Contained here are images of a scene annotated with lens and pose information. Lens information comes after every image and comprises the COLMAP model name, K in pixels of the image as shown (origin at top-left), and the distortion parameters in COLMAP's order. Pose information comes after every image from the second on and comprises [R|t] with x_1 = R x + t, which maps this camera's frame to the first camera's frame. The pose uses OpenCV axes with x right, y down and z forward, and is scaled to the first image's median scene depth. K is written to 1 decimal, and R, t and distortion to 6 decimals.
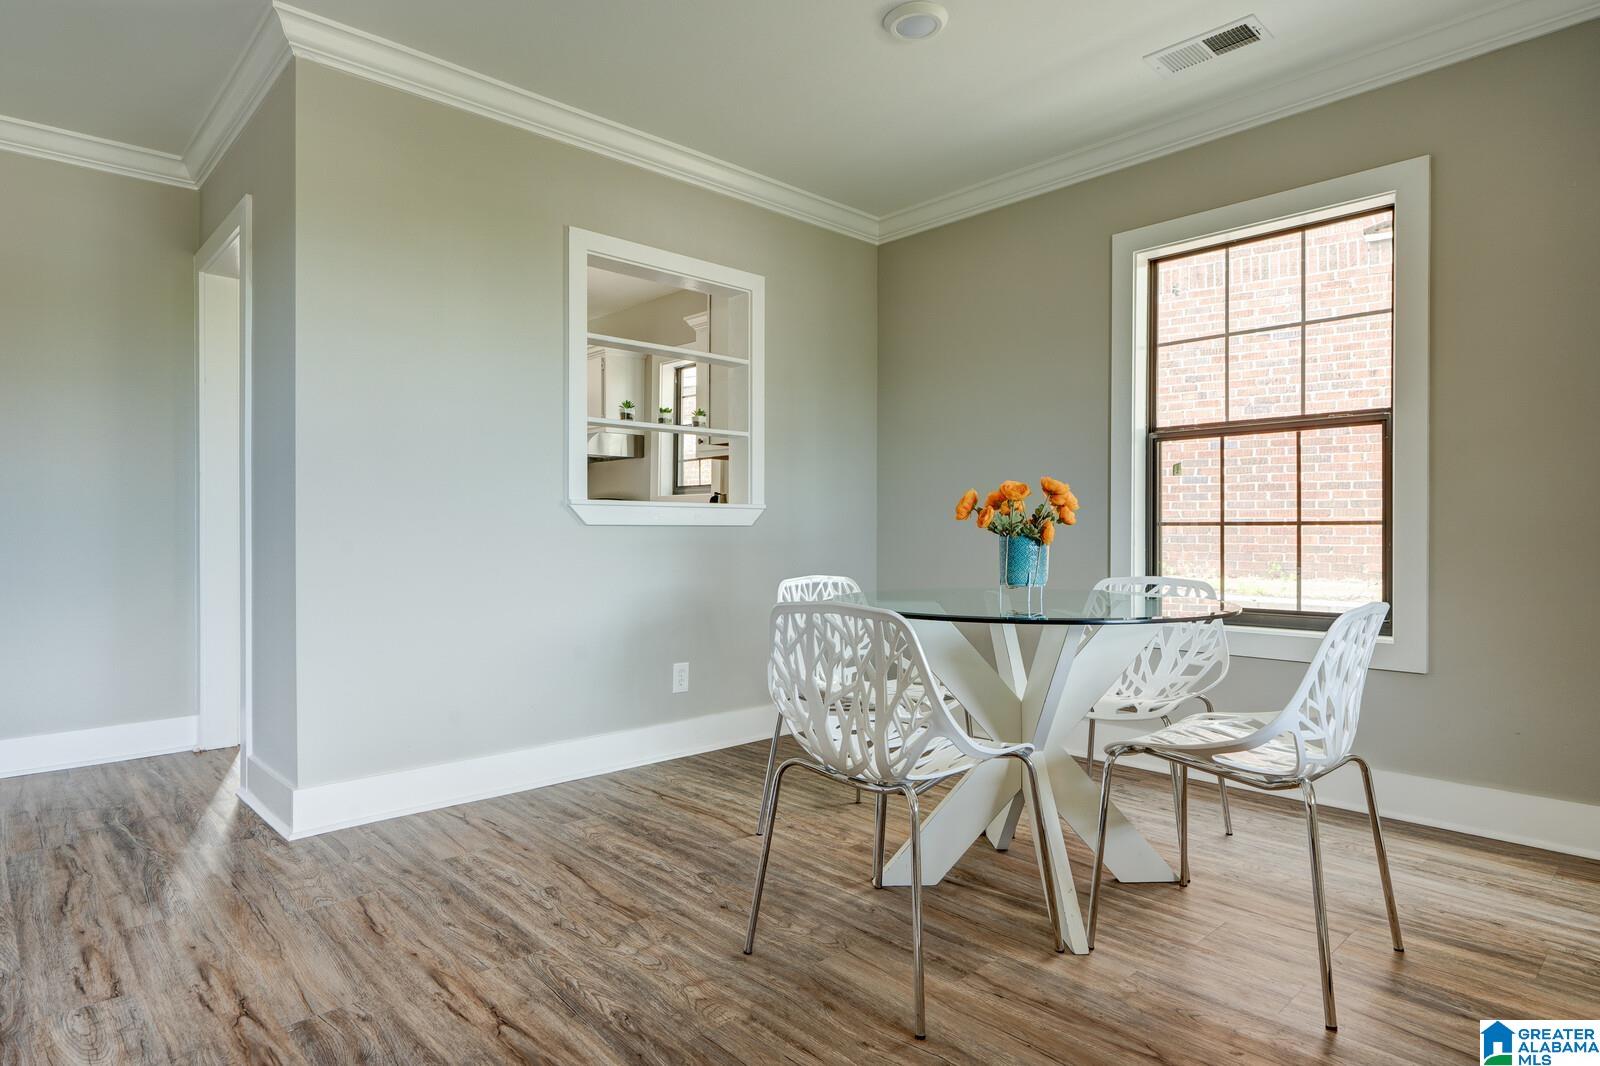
lens RADIAL K [[907.6, 0, 810.6], [0, 907.6, 539.9], [0, 0, 1]] dist [0.004574, -0.001576]
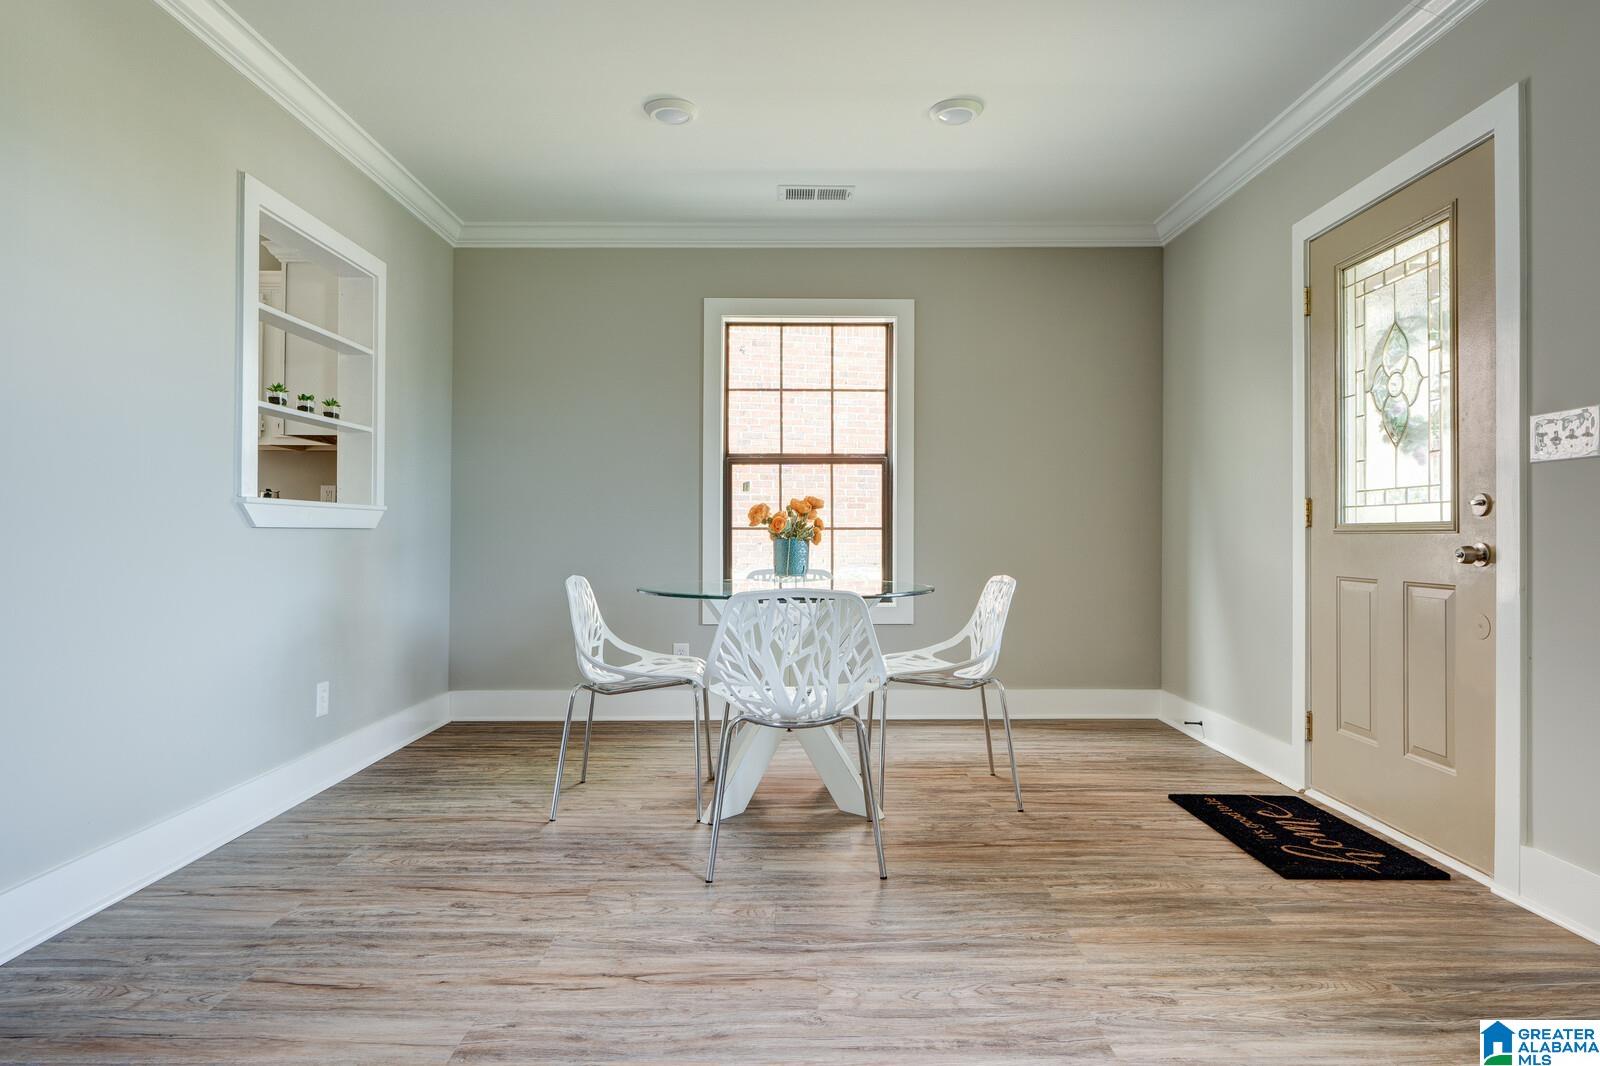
lens RADIAL K [[907.6, 0, 837.0], [0, 907.6, 529.2], [0, 0, 1]] dist [0.004574, -0.001576]
pose [[0.670732, 0.002509, 0.741696, -0.535284], [0.006424, 0.999937, -0.009191, -0.004082], [-0.741672, 0.010929, 0.670674, 0.030842]]
